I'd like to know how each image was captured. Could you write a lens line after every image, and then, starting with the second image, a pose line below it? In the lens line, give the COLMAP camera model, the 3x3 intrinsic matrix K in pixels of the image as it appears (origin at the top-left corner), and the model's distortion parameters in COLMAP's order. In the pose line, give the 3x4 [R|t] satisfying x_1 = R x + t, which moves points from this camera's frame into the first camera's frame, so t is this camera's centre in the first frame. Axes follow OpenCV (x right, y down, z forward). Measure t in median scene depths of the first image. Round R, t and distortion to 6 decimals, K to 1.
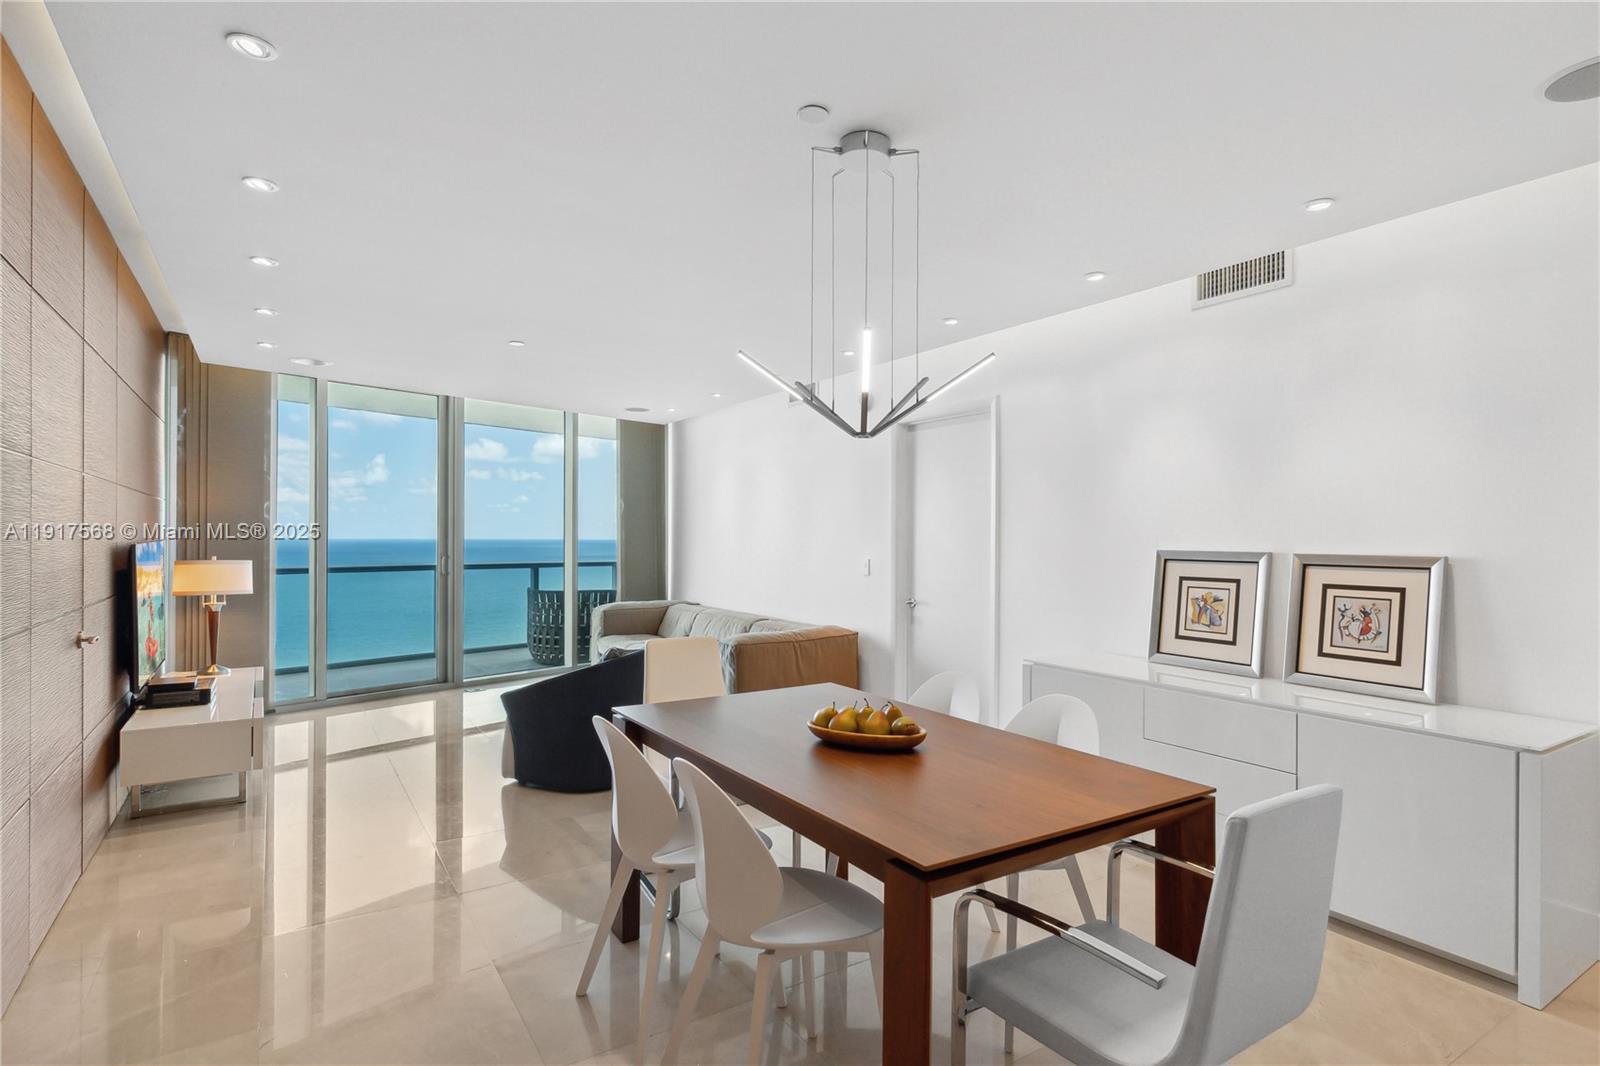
lens RADIAL K [[786.4, 0, 820.9], [0, 786.4, 550.1], [0, 0, 1]] dist [-0.004587, -0.001096]
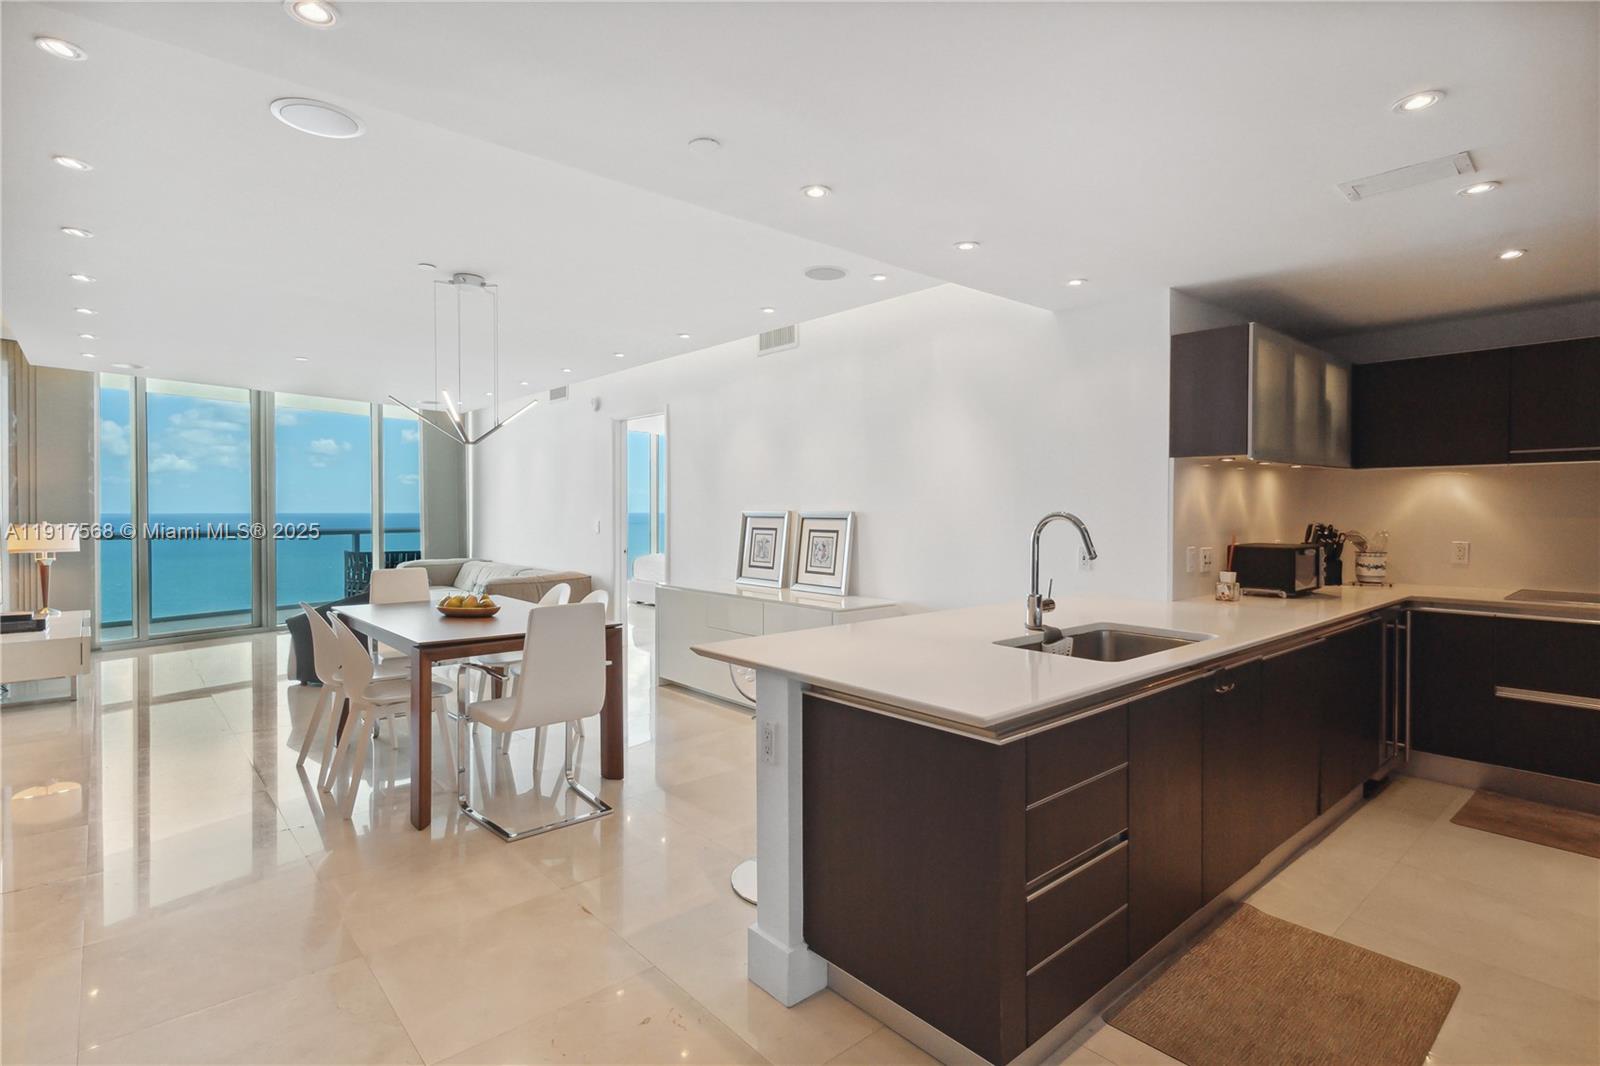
lens RADIAL K [[760.9, 0, 805.2], [0, 760.9, 527.9], [0, 0, 1]] dist [-0.000726, -0.001054]
pose [[0.989573, -0.009100, 0.143747, 0.246689], [0.007450, 0.999900, 0.012010, 0.012658], [-0.143842, -0.010814, 0.989542, -0.365145]]
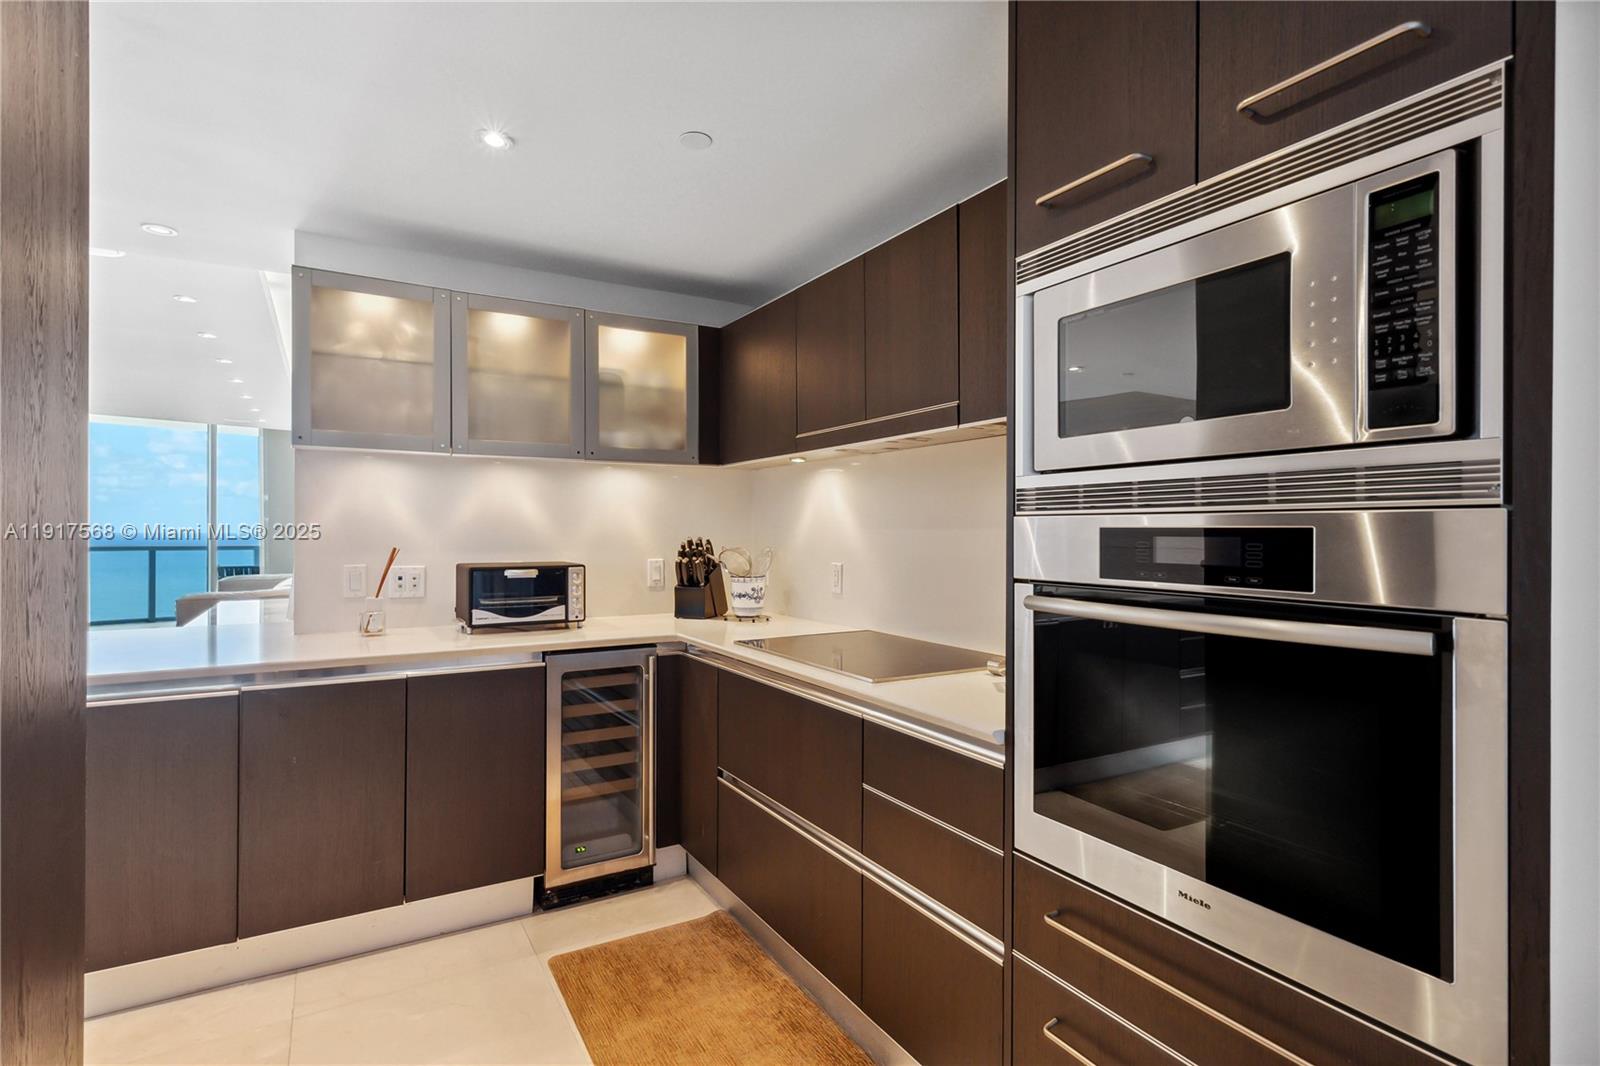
lens RADIAL K [[760.9, 0, 805.2], [0, 760.9, 527.9], [0, 0, 1]] dist [-0.000726, -0.001054]
pose [[0.999416, -0.008826, -0.033004, 1.020236], [0.008371, 0.999869, -0.013888, 0.026952], [0.033122, 0.013603, 0.999359, -0.257631]]
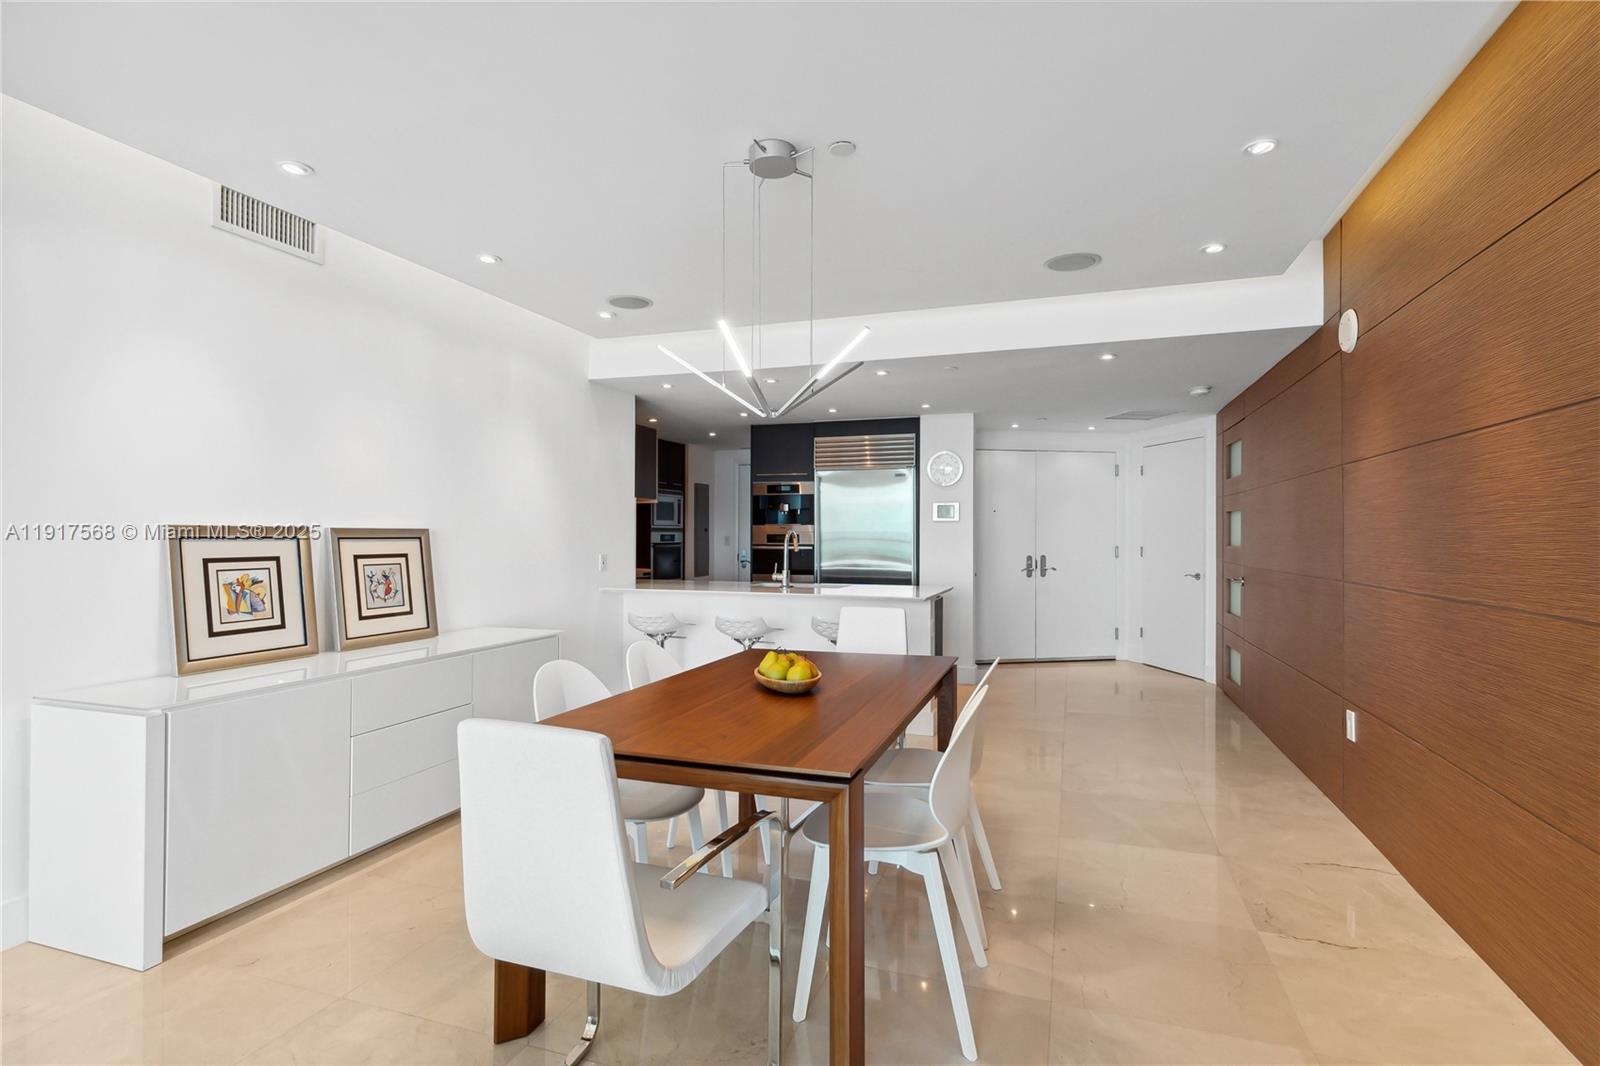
lens RADIAL K [[760.9, 0, 805.2], [0, 760.9, 527.9], [0, 0, 1]] dist [-0.000726, -0.001054]
pose [[-0.595624, -0.007909, 0.803224, -0.365811], [-0.002136, 0.999964, 0.008263, -0.003169], [-0.803260, 0.003205, -0.595620, 0.694187]]
